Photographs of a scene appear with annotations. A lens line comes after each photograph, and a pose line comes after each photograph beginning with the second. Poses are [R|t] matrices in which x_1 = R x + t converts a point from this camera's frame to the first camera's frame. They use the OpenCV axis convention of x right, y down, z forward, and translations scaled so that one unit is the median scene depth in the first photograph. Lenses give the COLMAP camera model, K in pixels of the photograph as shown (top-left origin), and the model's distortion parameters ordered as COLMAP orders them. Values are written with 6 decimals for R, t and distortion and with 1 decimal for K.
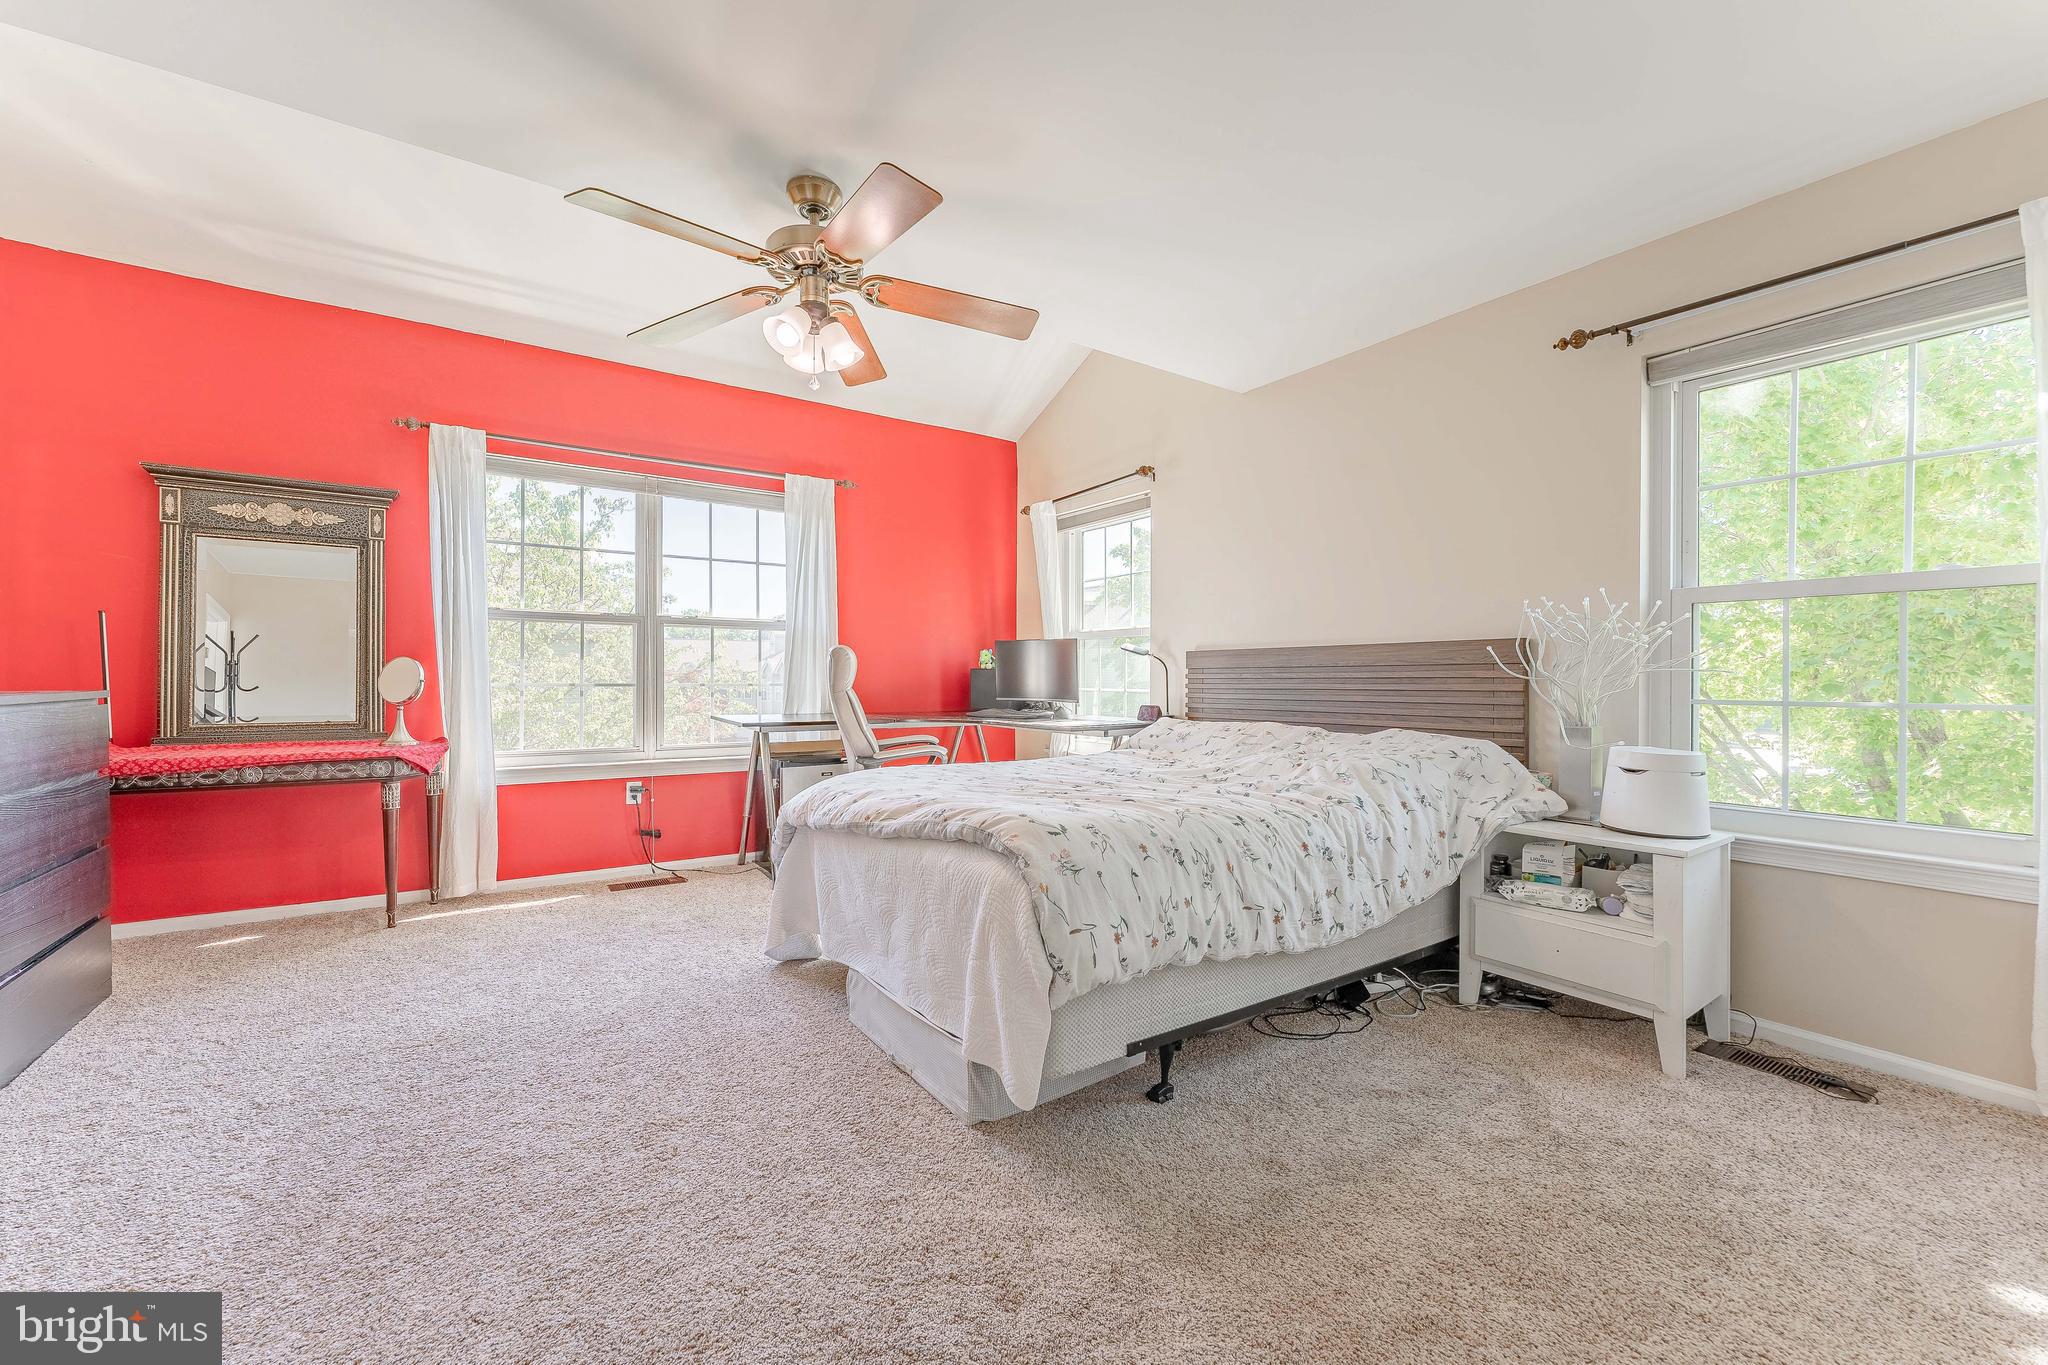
lens RADIAL K [[831.5, 0, 1008.2], [0, 831.5, 681.6], [0, 0, 1]] dist [0.003541, -0.002574]
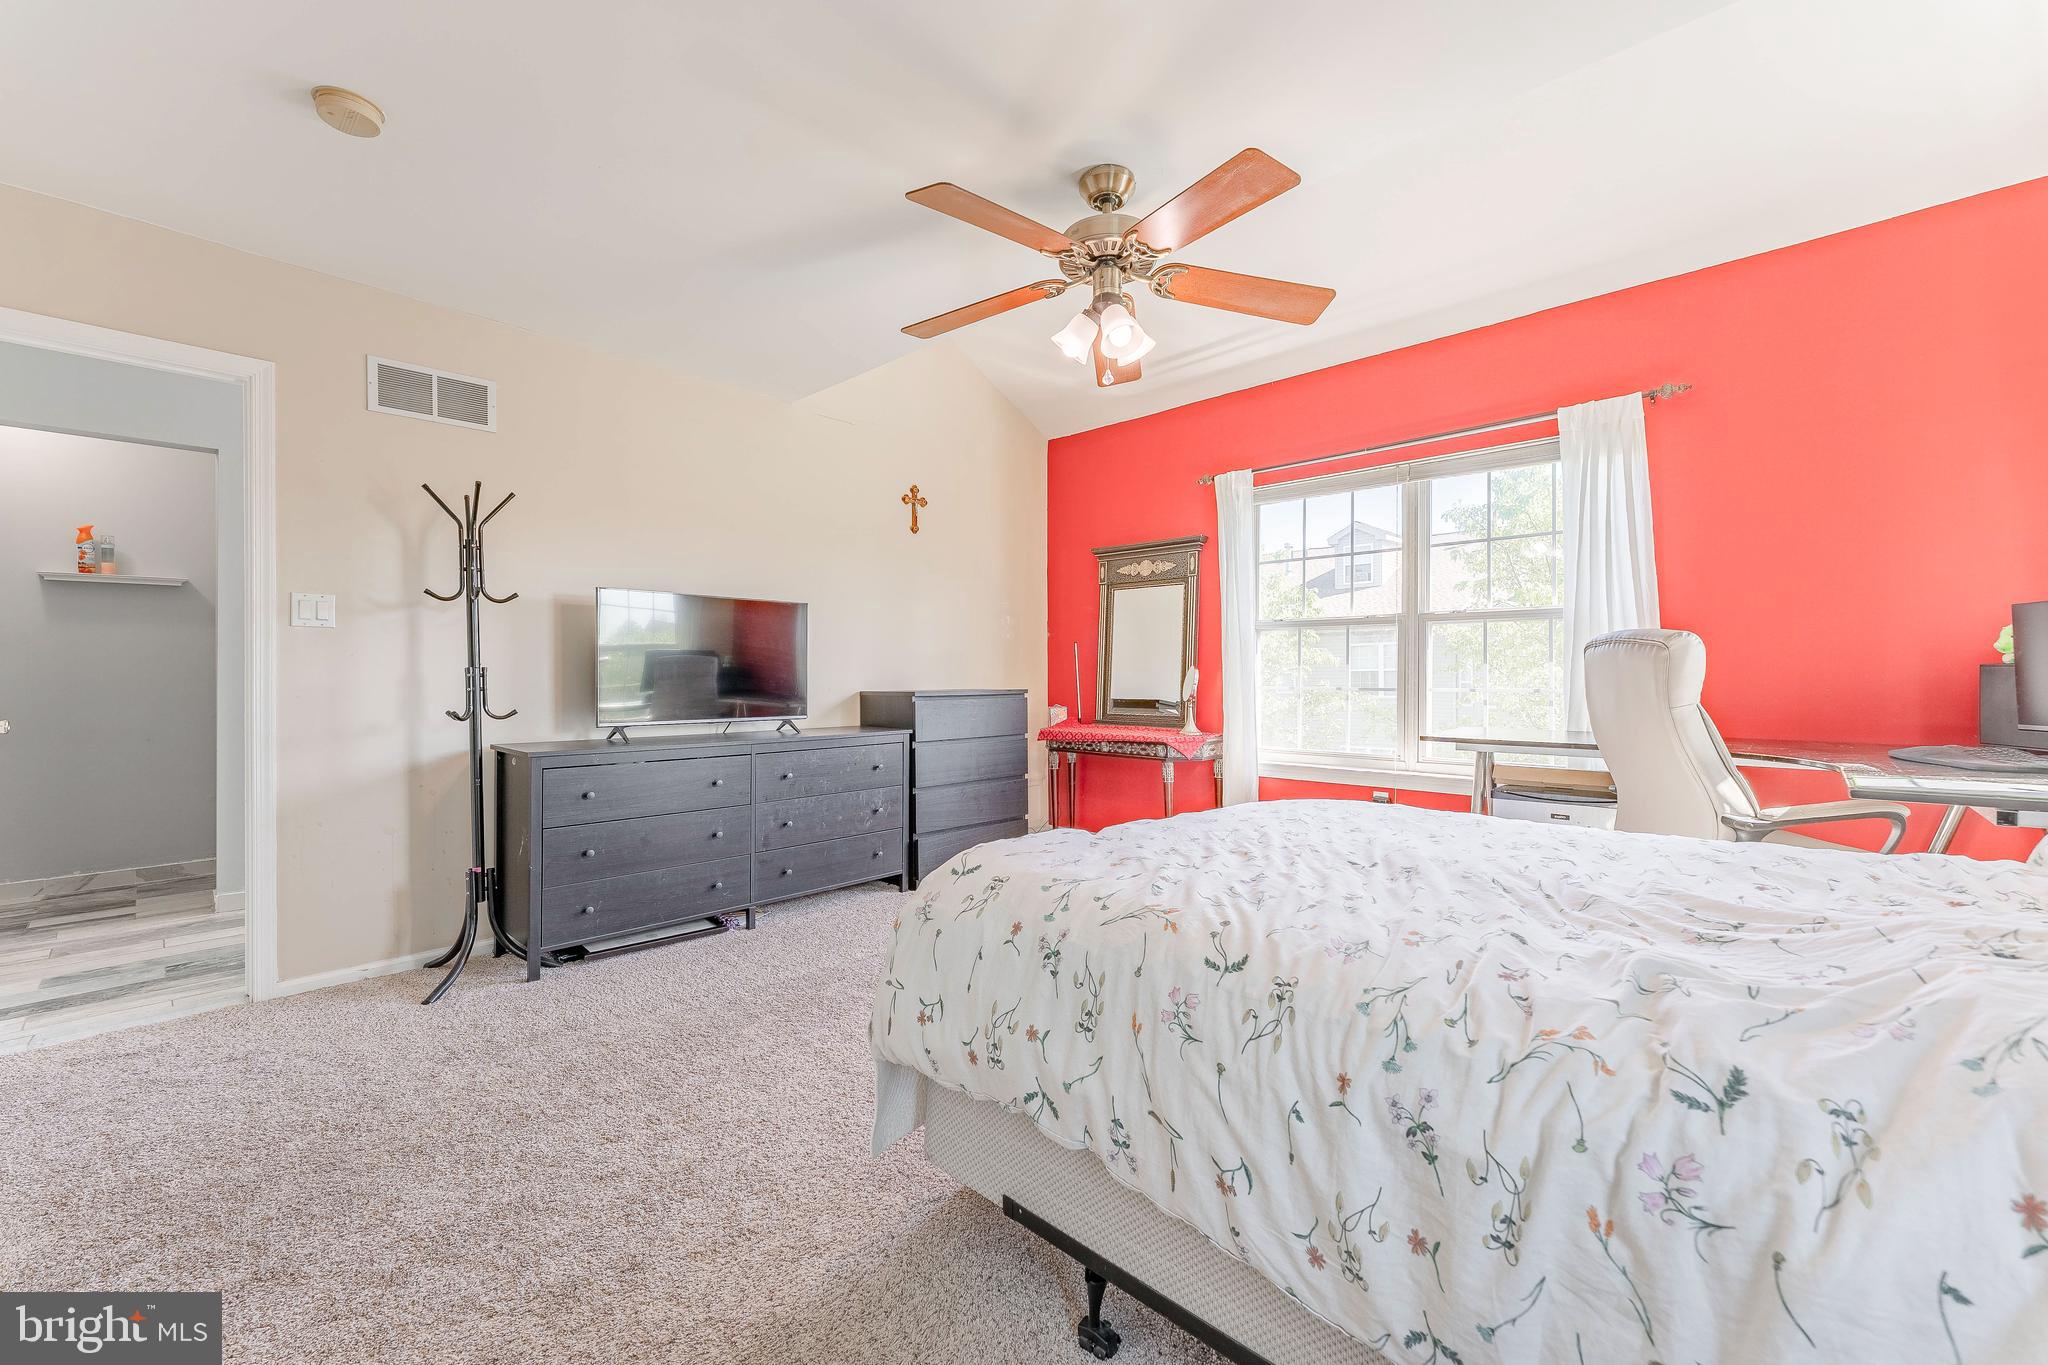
lens RADIAL K [[831.5, 0, 1013.1], [0, 831.5, 679.7], [0, 0, 1]] dist [0.003541, -0.002574]
pose [[0.203165, -0.002371, -0.979142, 0.482901], [-0.004268, 0.999985, -0.003307, -0.002899], [0.979135, 0.004851, 0.203152, 0.489900]]
